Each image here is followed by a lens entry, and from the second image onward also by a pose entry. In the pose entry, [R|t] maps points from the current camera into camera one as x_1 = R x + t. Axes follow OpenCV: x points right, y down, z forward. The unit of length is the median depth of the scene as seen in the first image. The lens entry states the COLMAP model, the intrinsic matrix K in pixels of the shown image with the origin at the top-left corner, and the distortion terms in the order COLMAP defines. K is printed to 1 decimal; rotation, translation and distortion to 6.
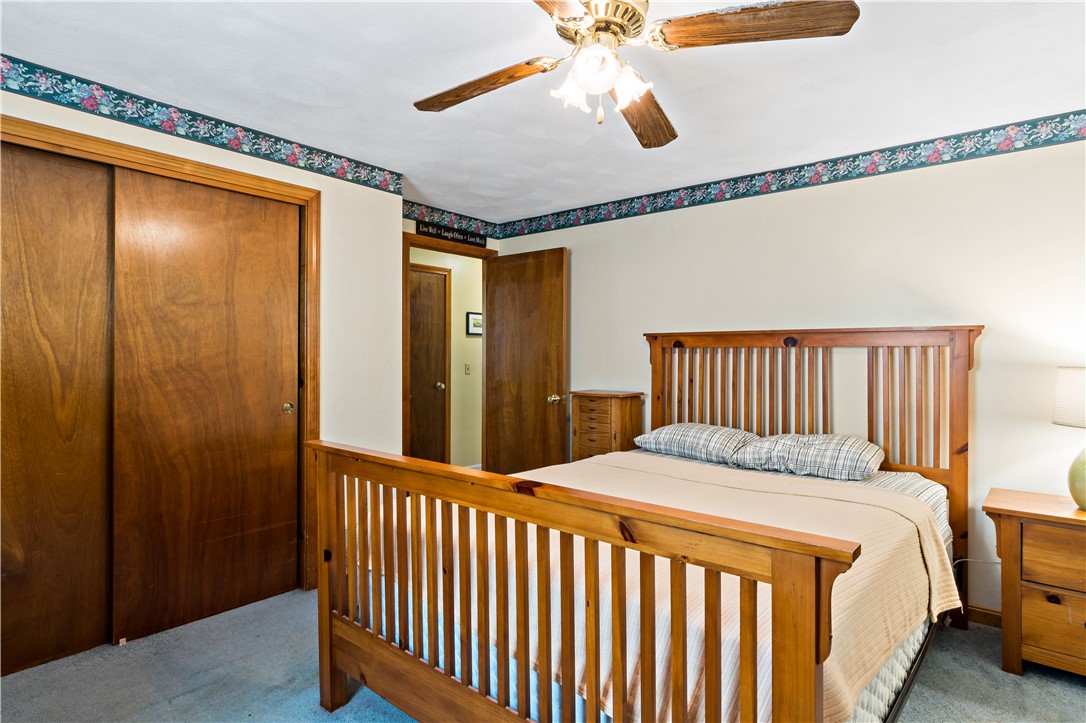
lens RADIAL K [[588.9, 0, 543.0], [0, 588.9, 361.5], [0, 0, 1]] dist [-0.000922, -0.000135]
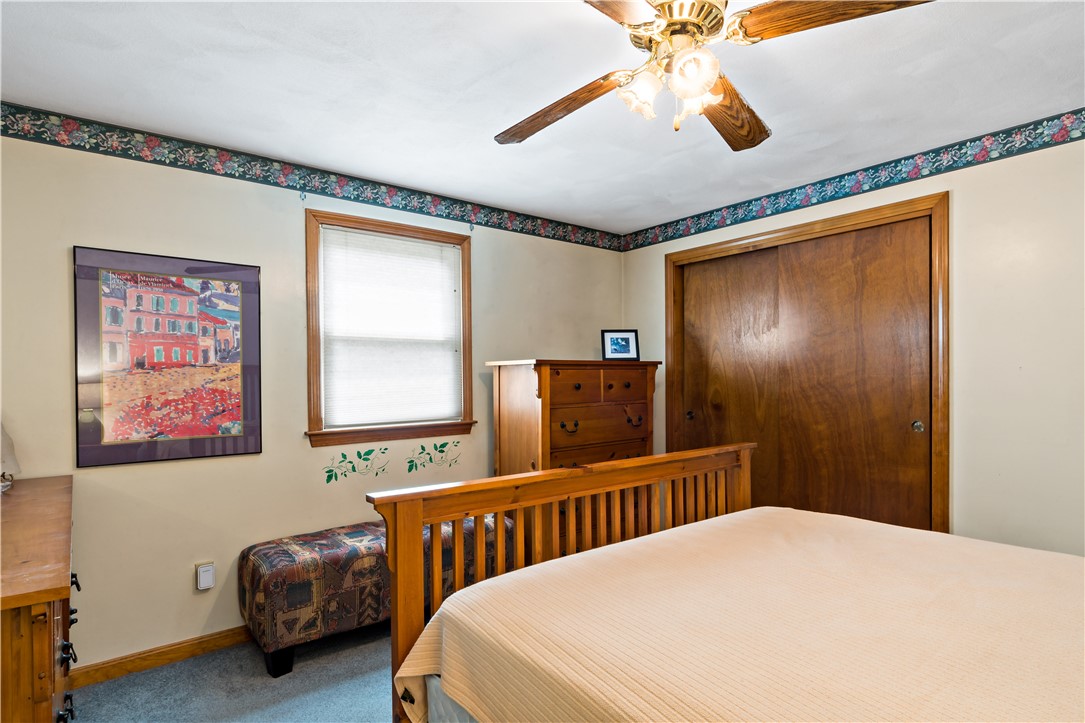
lens RADIAL K [[573.0, 0, 543.0], [0, 573.0, 386.4], [0, 0, 1]] dist [0.001150, 0.000543]
pose [[-0.186124, 0.011569, -0.982458, 0.688827], [0.015256, 0.999844, 0.008884, -0.006706], [0.982408, -0.013335, -0.186271, 0.618094]]
